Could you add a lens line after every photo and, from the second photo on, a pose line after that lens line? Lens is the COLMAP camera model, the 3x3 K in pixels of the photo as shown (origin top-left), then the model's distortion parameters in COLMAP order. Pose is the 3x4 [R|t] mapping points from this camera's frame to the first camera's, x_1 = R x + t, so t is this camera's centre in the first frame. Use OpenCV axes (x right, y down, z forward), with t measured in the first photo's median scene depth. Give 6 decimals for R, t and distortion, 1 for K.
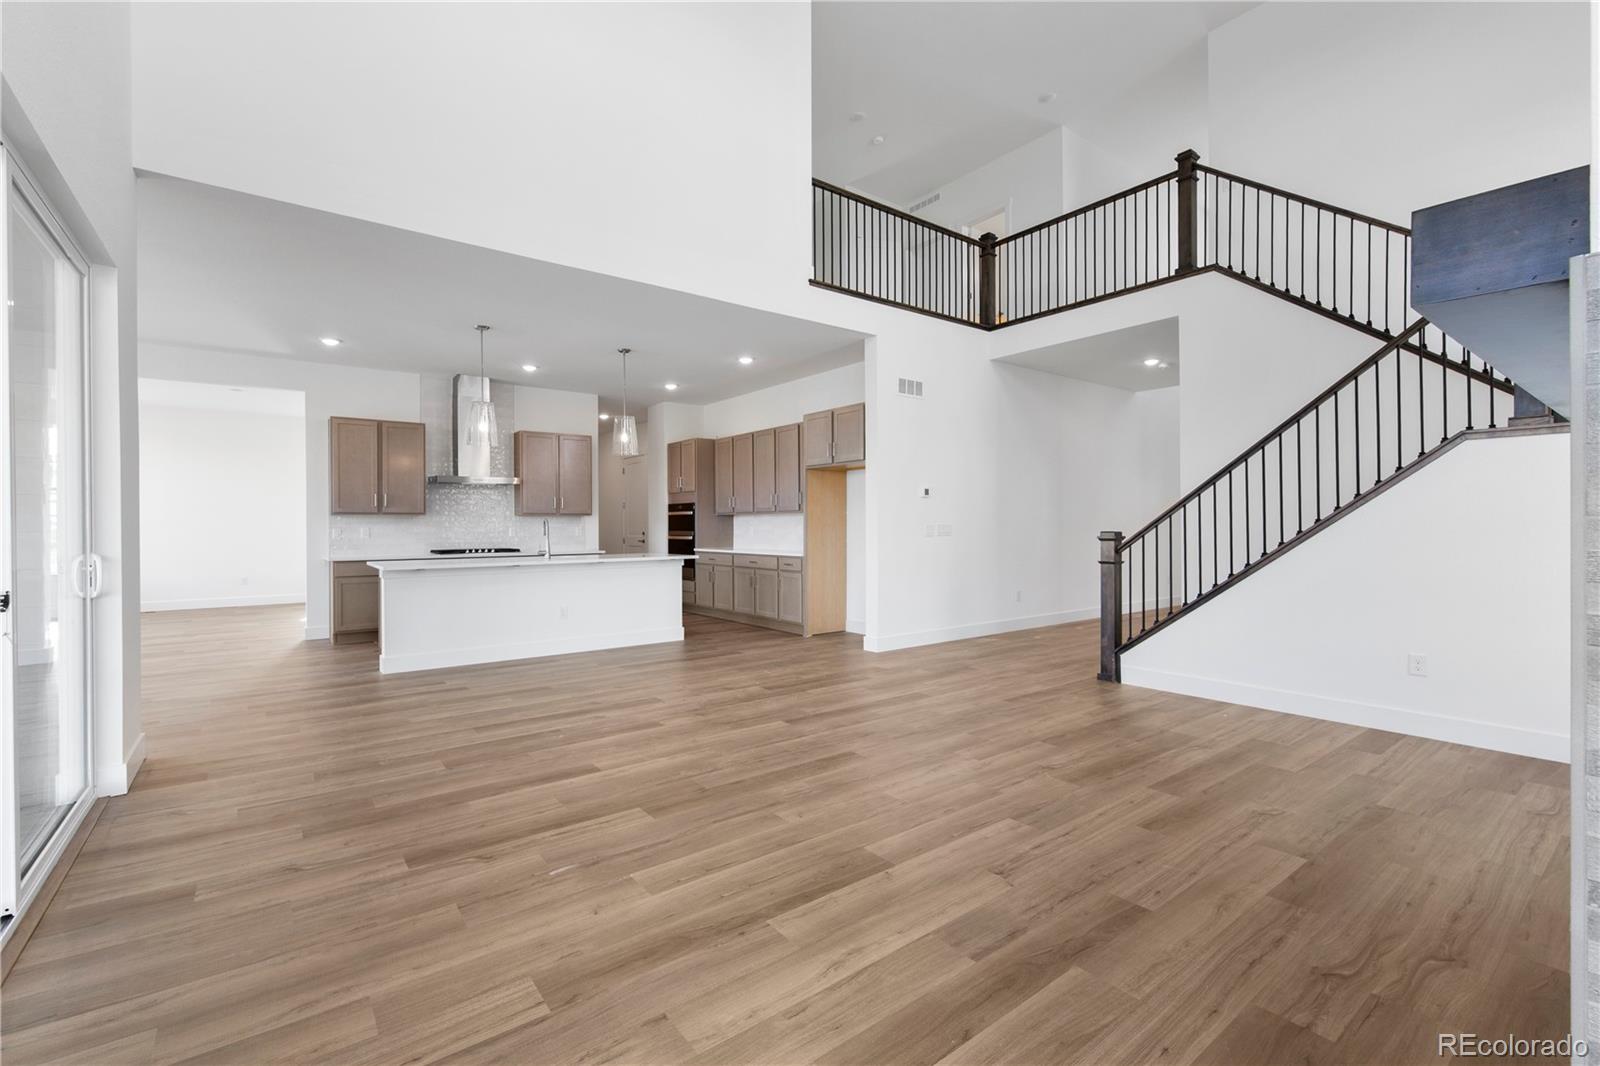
lens RADIAL K [[696.7, 0, 801.0], [0, 696.7, 524.5], [0, 0, 1]] dist [-0.000756, 0.000361]
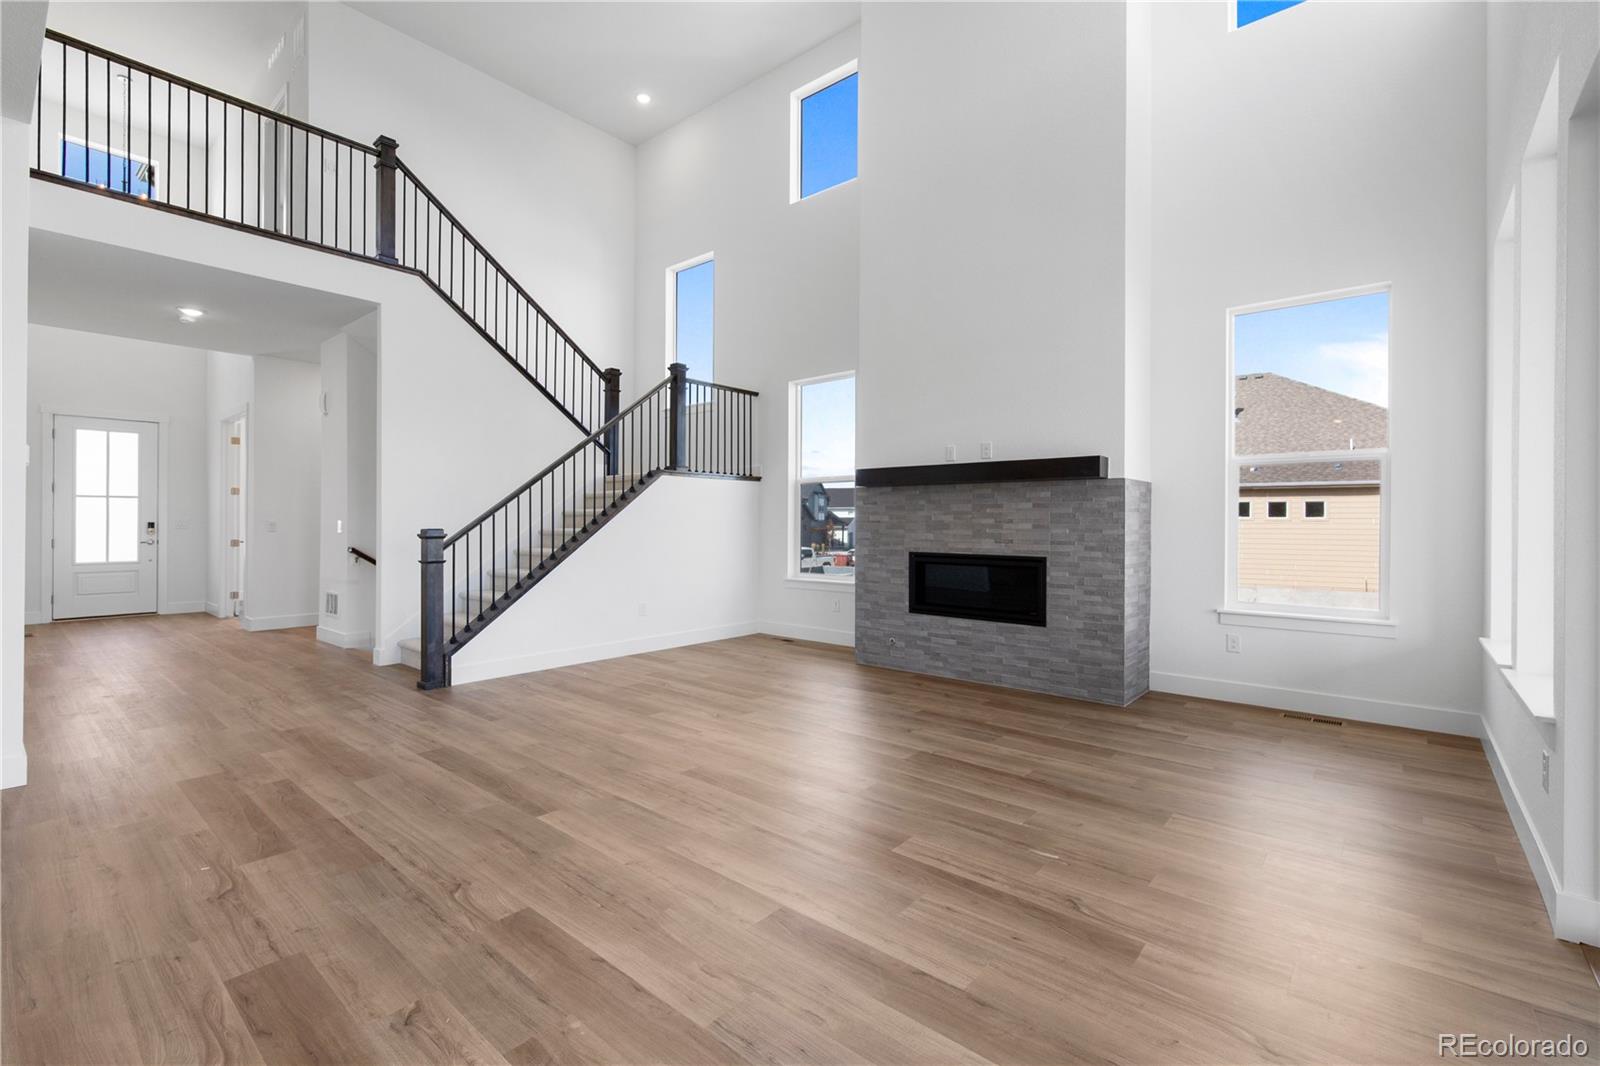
lens RADIAL K [[696.7, 0, 804.4], [0, 696.7, 524.4], [0, 0, 1]] dist [-0.000756, 0.000361]
pose [[-0.207553, 0.002577, 0.978220, -0.858540], [-0.004860, 0.999981, -0.003665, 0.006830], [-0.978212, -0.005515, -0.207536, 1.049304]]
